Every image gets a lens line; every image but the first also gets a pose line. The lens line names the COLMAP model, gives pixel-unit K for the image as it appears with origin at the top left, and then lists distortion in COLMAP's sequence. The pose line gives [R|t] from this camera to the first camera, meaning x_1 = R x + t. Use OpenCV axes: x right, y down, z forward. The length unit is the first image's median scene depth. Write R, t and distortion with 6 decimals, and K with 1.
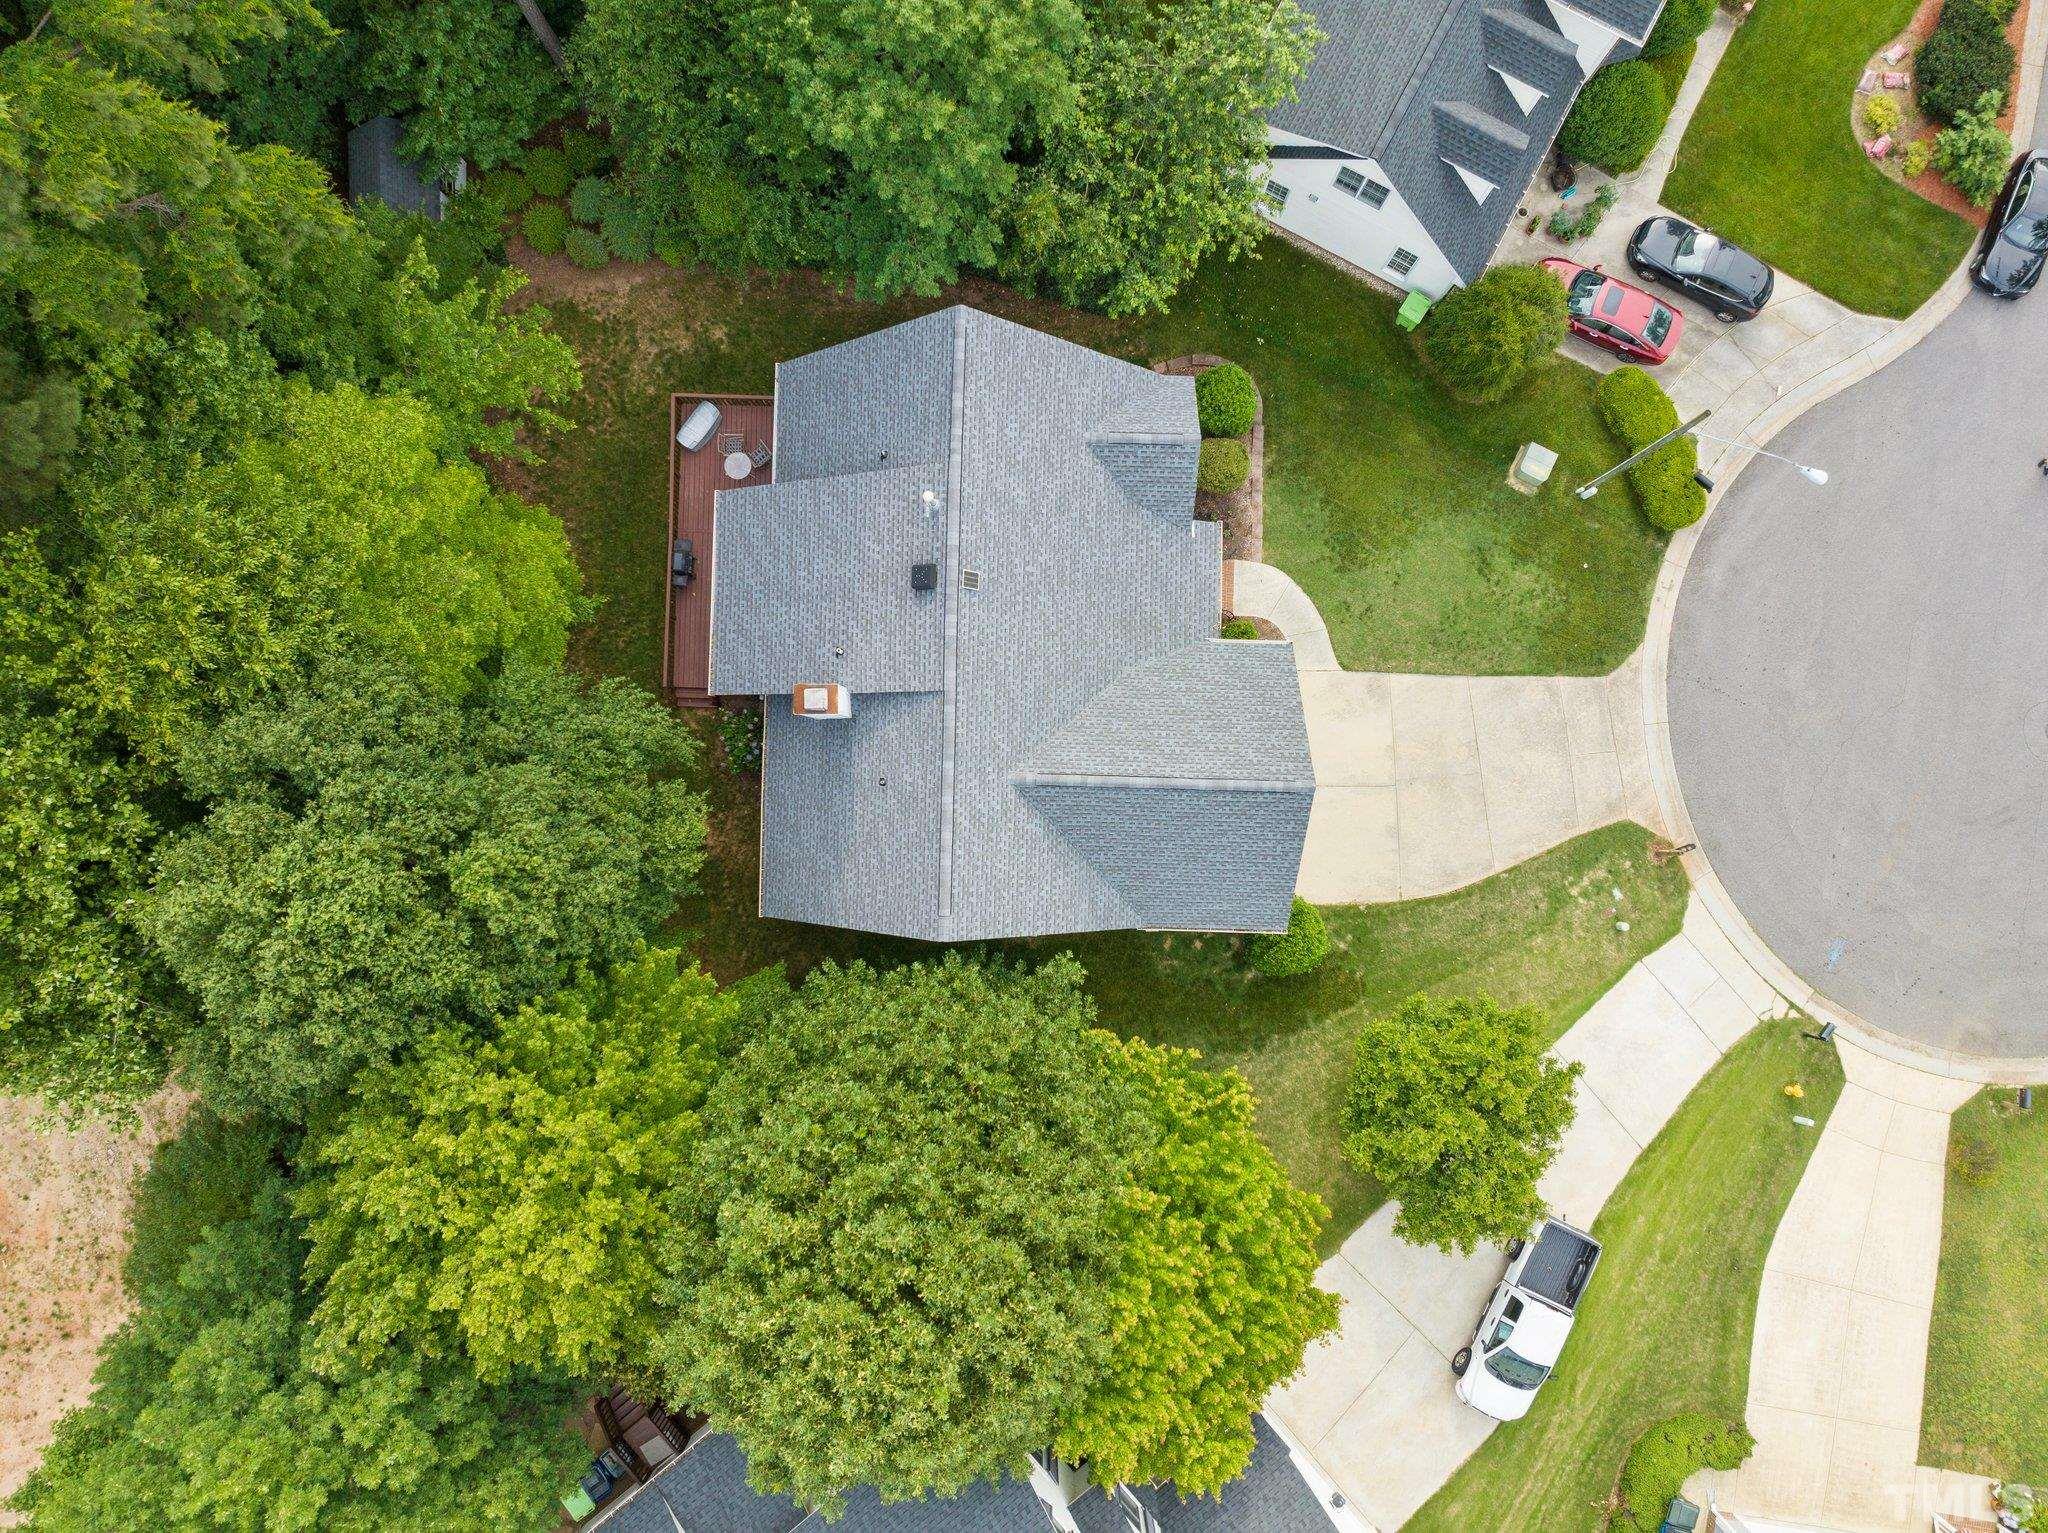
lens RADIAL K [[1437.4, 0, 1024.0], [0, 1437.4, 766.5], [0, 0, 1]] dist [-0.038155, 0.002299]
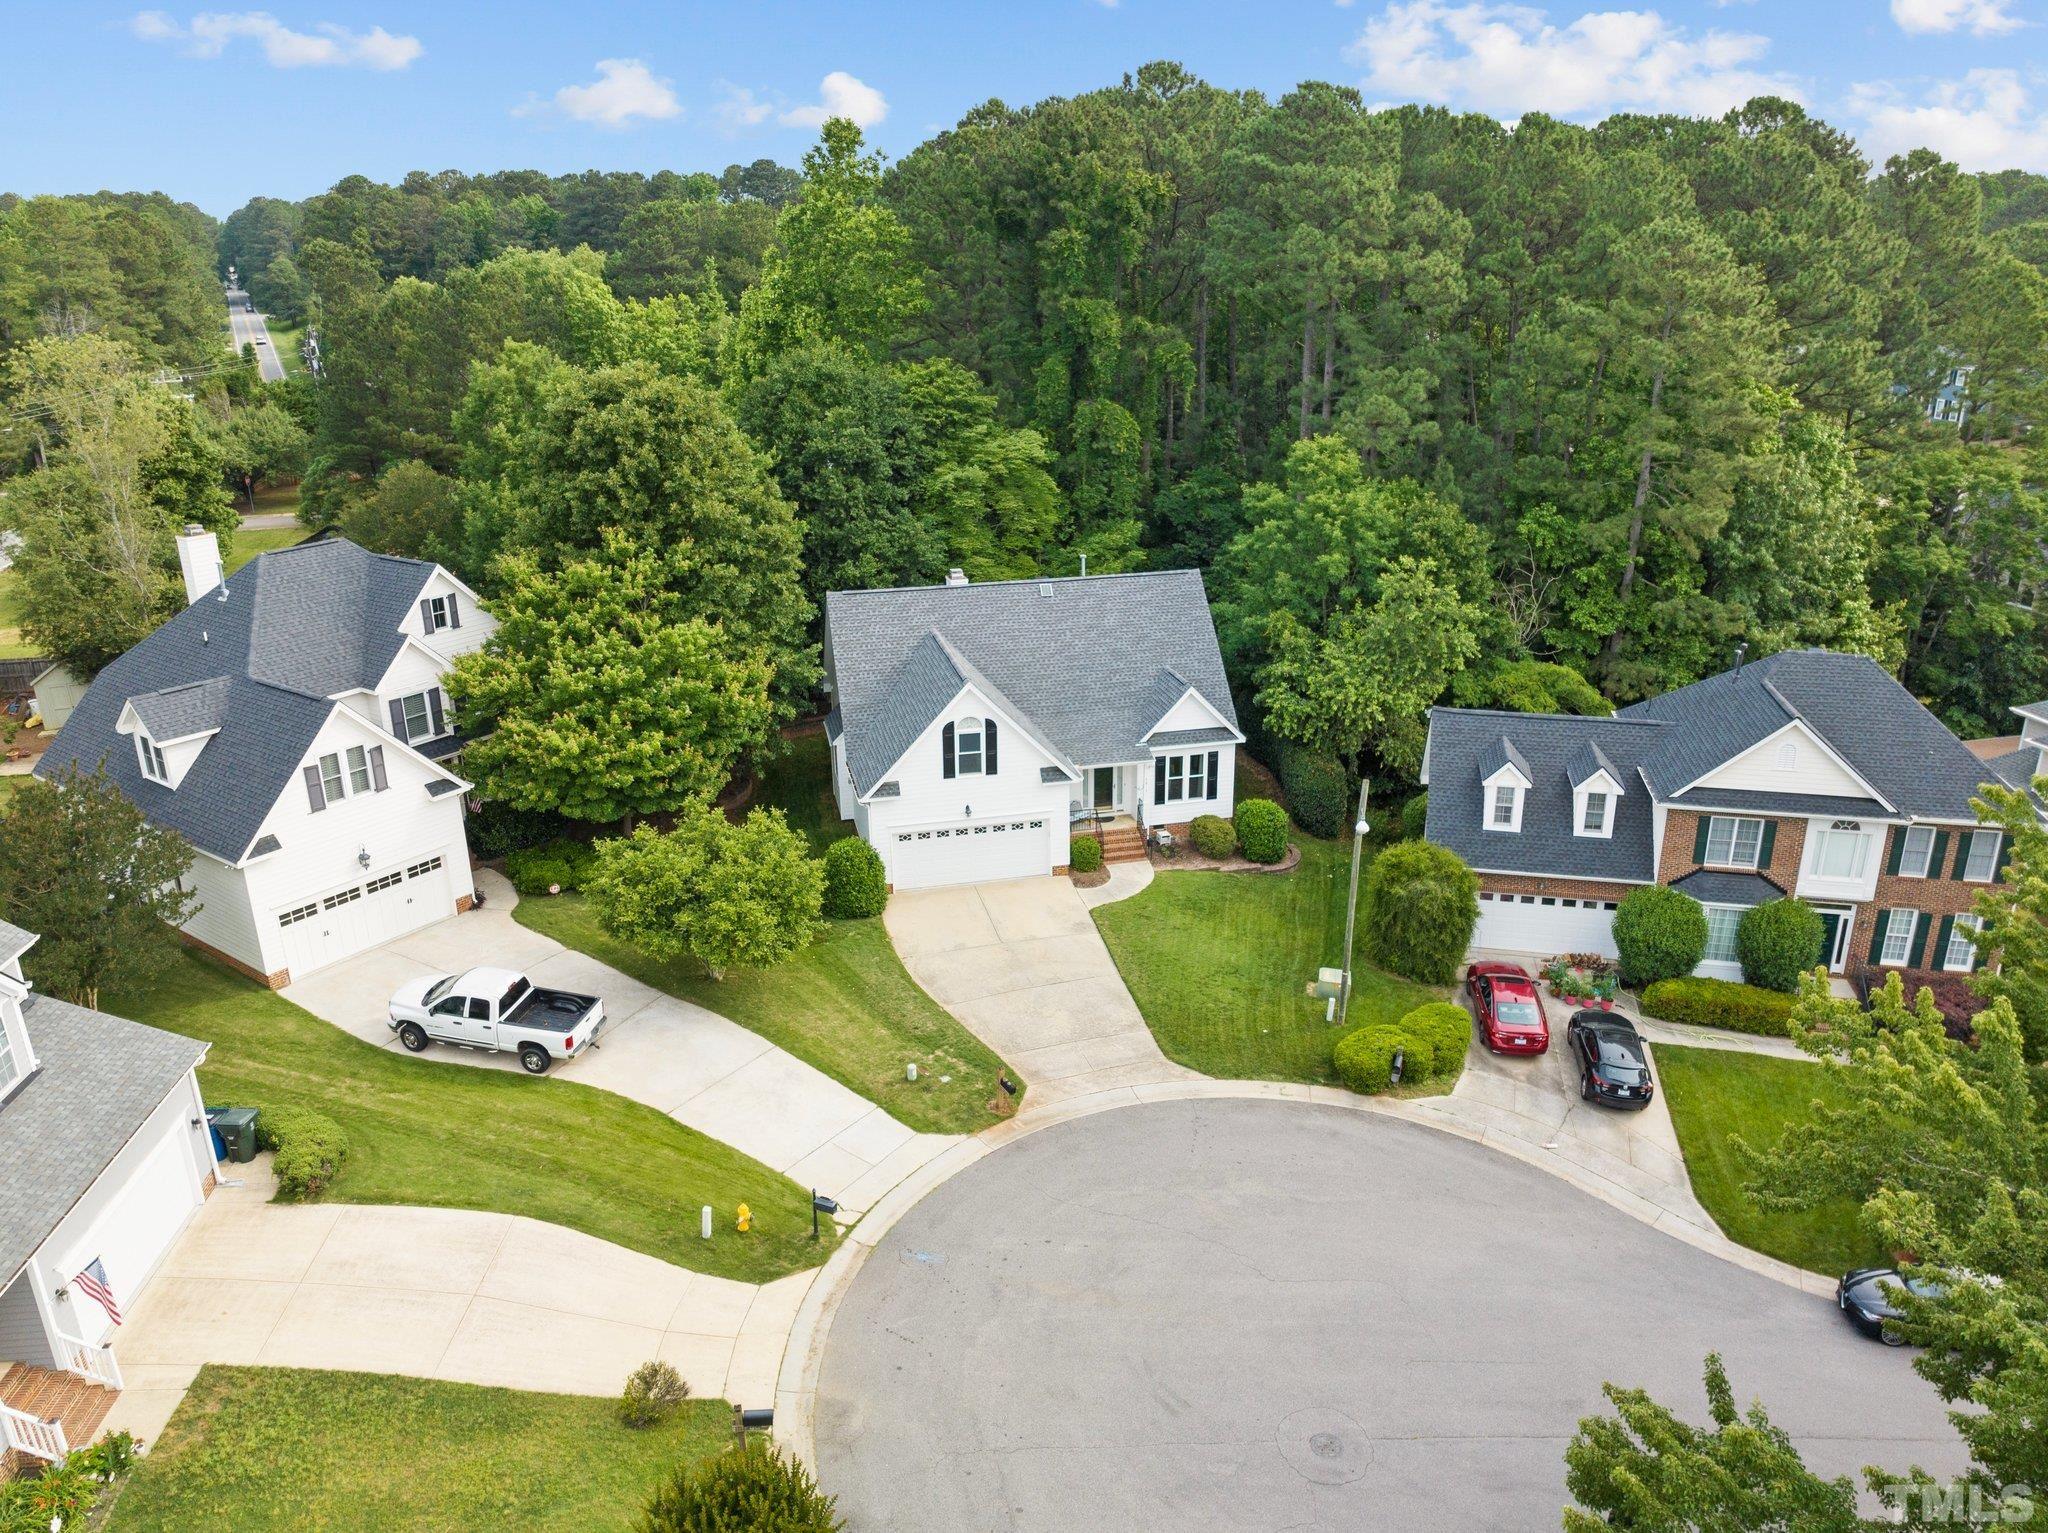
lens RADIAL K [[1437.4, 0, 1024.0], [0, 1437.4, 766.5], [0, 0, 1]] dist [-0.038155, 0.002299]
pose [[0.247944, 0.332539, -0.909913, 1.201010], [-0.968405, 0.111020, -0.223309, 0.223666], [0.026760, 0.936532, 0.349559, 0.479527]]
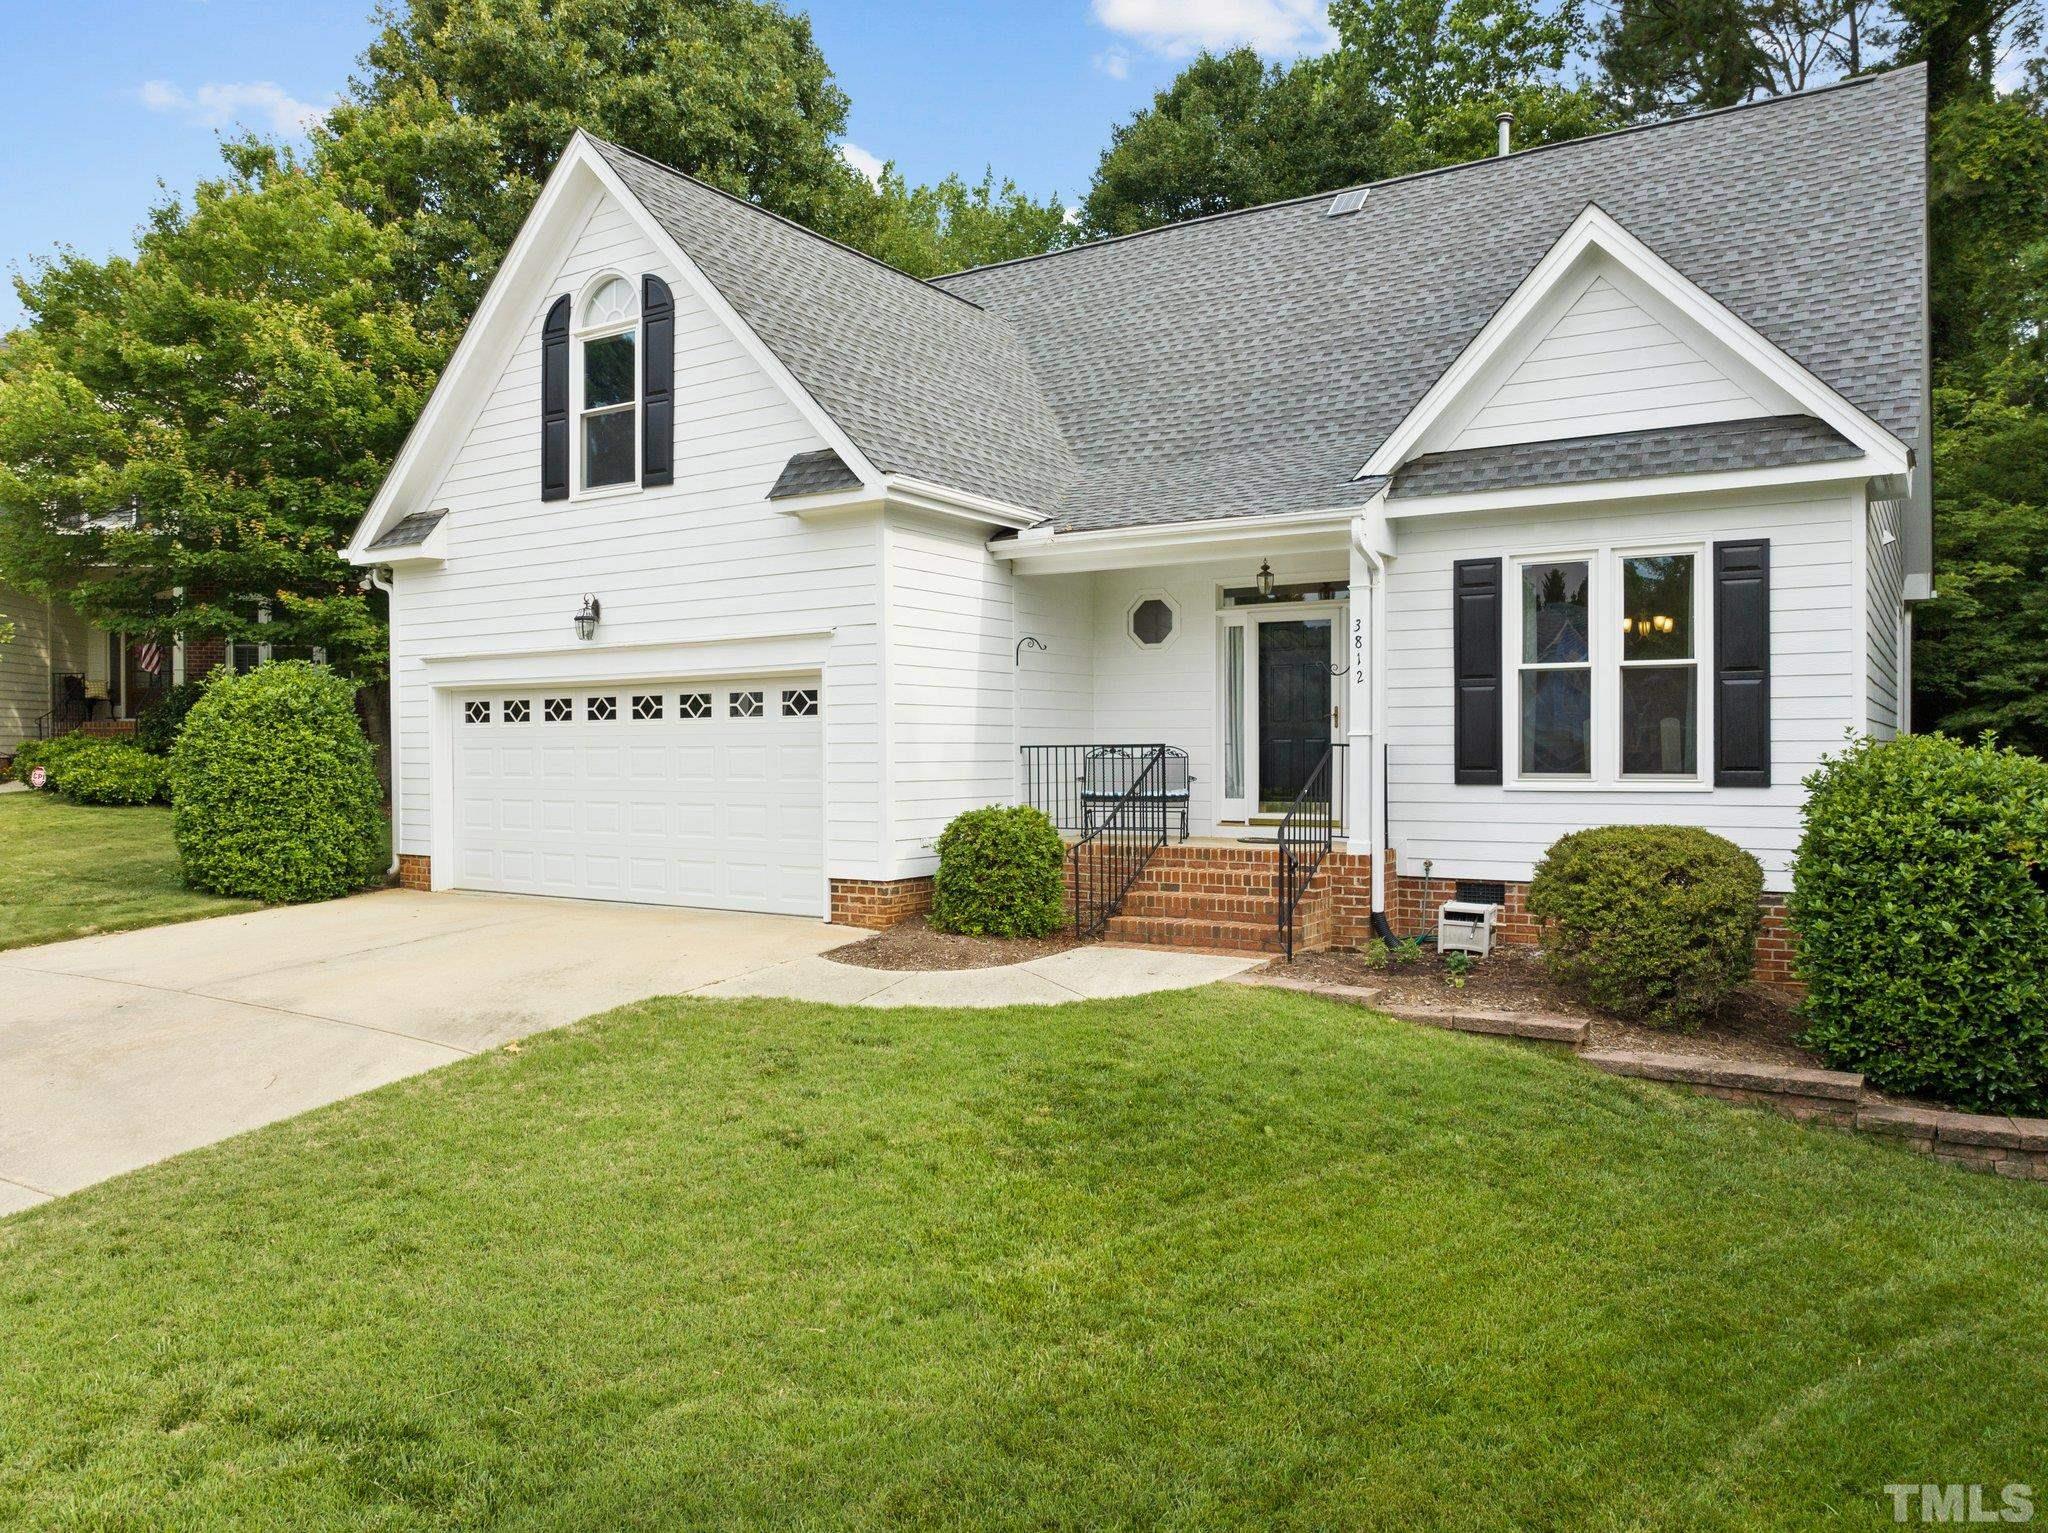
lens RADIAL K [[1441.0, 0, 1033.5], [0, 1441.0, 762.1], [0, 0, 1]] dist [-0.035060, -0.003664]
pose [[-0.514156, 0.017519, -0.857518, 0.388600], [-0.857440, 0.013944, 0.514394, -0.239422], [0.020969, 0.999749, 0.007852, 0.944467]]
